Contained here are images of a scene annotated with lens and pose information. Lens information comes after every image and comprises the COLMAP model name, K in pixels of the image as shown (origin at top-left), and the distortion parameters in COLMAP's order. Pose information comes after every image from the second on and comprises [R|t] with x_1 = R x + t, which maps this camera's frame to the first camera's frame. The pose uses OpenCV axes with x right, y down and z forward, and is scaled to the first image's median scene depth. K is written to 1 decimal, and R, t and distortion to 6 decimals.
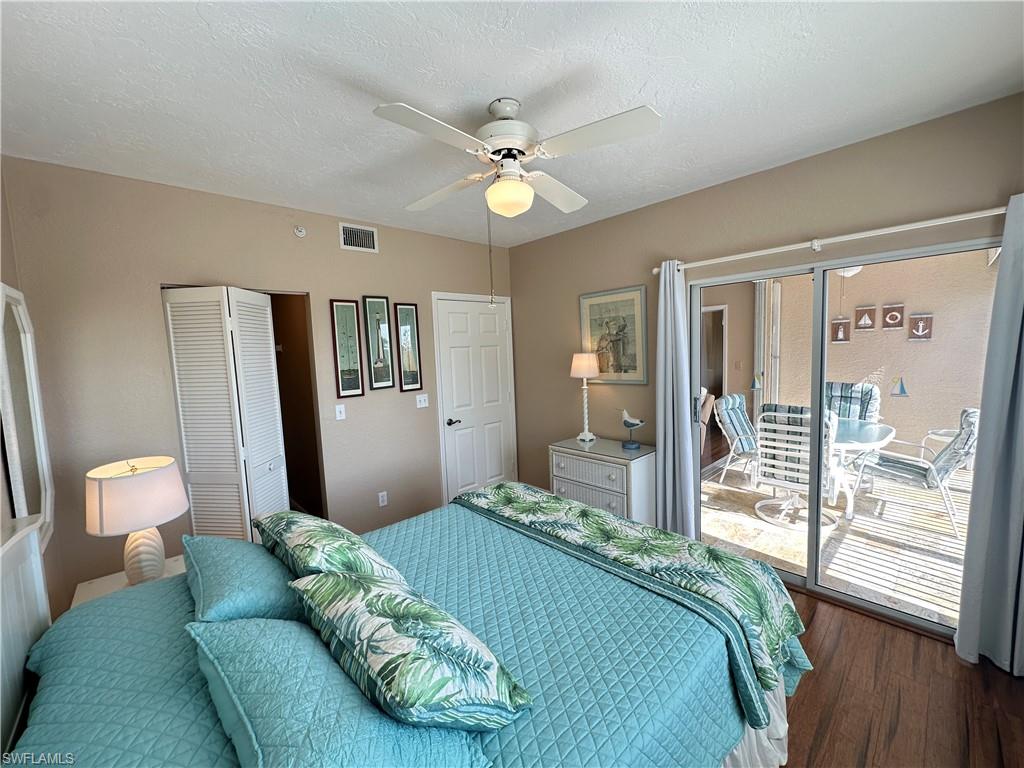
lens RADIAL K [[410.6, 0, 512.0], [0, 410.6, 384.0], [0, 0, 1]] dist [-0.001279, -0.000156]
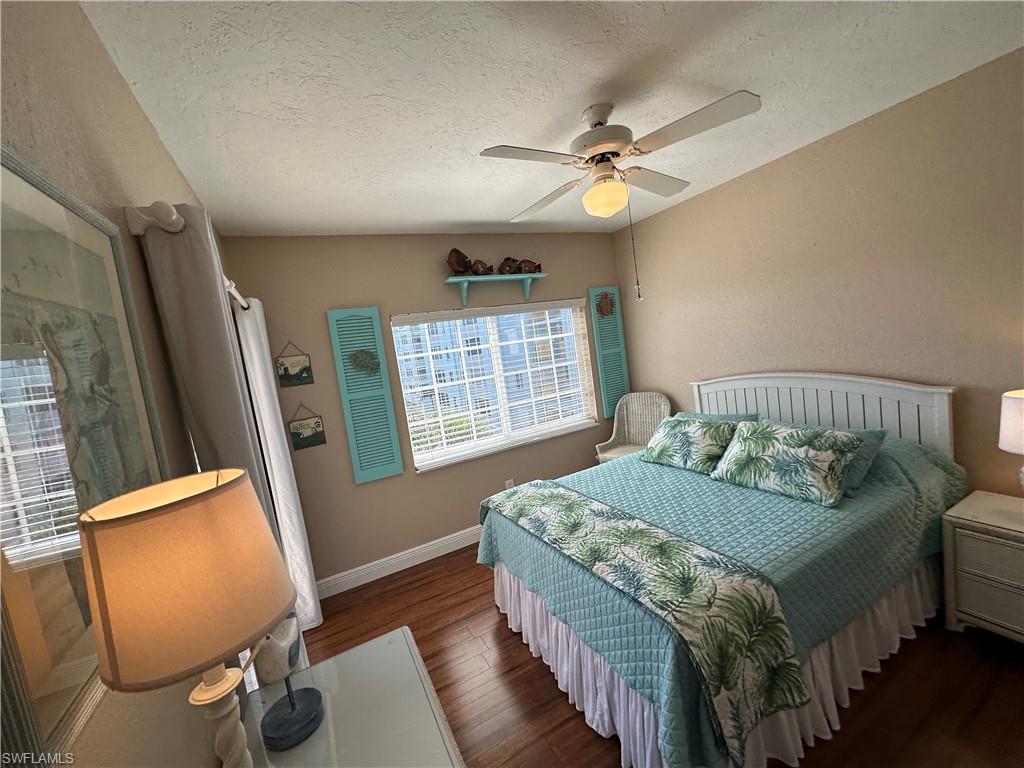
lens RADIAL K [[410.6, 0, 512.0], [0, 410.6, 384.0], [0, 0, 1]] dist [-0.001279, -0.000156]
pose [[-0.943719, 0.146072, 0.296743, -0.012644], [0.202701, 0.964385, 0.169922, -0.129787], [-0.261354, 0.220508, -0.939718, 1.228997]]
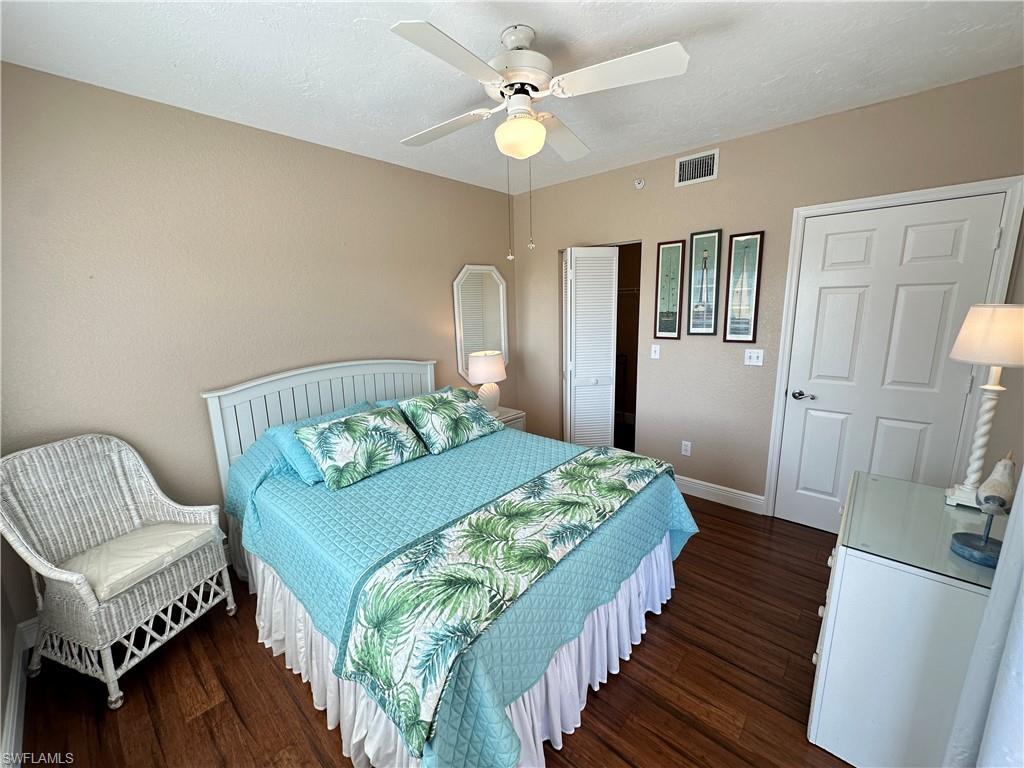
lens RADIAL K [[410.6, 0, 512.0], [0, 410.6, 384.0], [0, 0, 1]] dist [-0.001279, -0.000156]
pose [[0.084956, 0.228251, -0.969889, 0.600909], [-0.067595, 0.972485, 0.222941, -0.061840], [0.994089, 0.046619, 0.098047, 0.521296]]
